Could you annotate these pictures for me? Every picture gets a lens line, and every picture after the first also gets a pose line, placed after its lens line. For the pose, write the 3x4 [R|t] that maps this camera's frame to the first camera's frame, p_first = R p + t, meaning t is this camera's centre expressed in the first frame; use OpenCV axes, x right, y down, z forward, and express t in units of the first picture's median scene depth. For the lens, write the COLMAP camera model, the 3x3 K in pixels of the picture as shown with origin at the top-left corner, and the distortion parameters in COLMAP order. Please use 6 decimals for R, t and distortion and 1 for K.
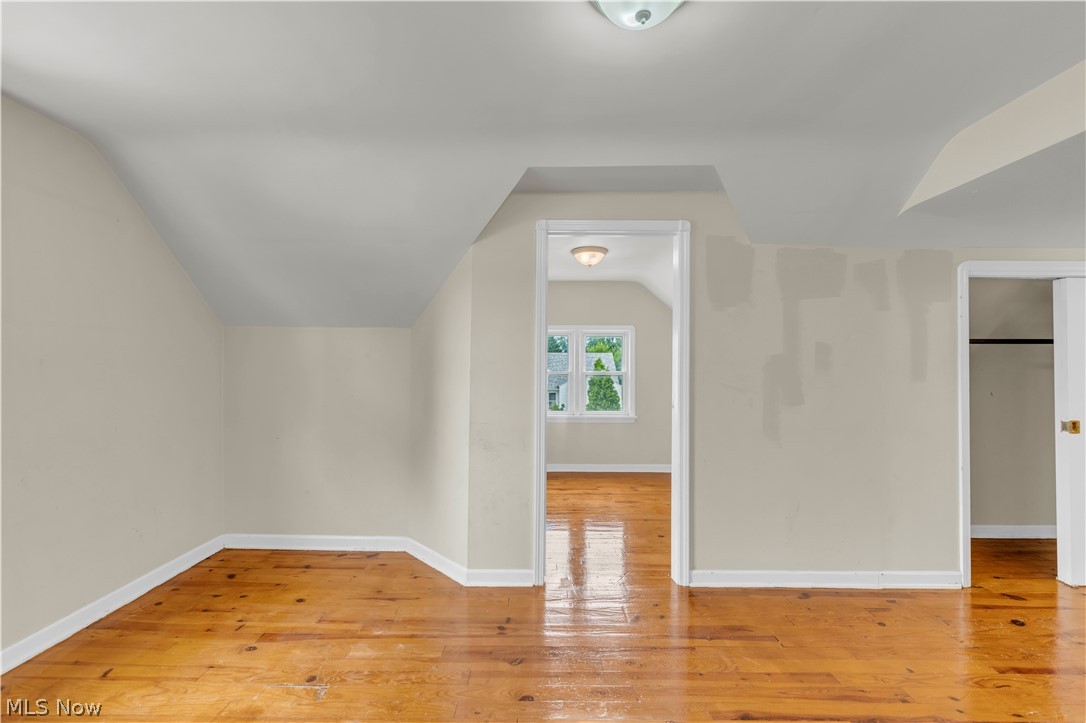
lens RADIAL K [[445.2, 0, 532.8], [0, 445.2, 365.7], [0, 0, 1]] dist [-0.002745, 0.000434]
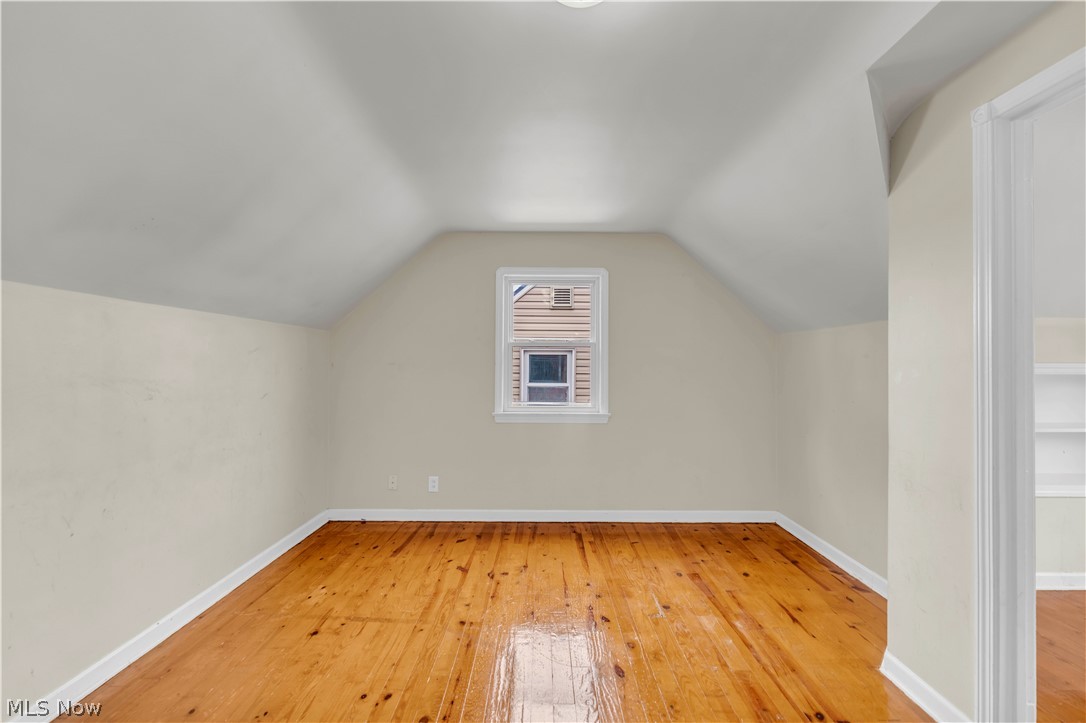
lens RADIAL K [[445.2, 0, 537.0], [0, 445.2, 361.3], [0, 0, 1]] dist [-0.002745, 0.000434]
pose [[0.007239, -0.015656, -0.999851, 0.644513], [-0.008215, 0.999843, -0.015715, 0.015603], [0.999940, 0.008328, 0.007109, 0.498583]]
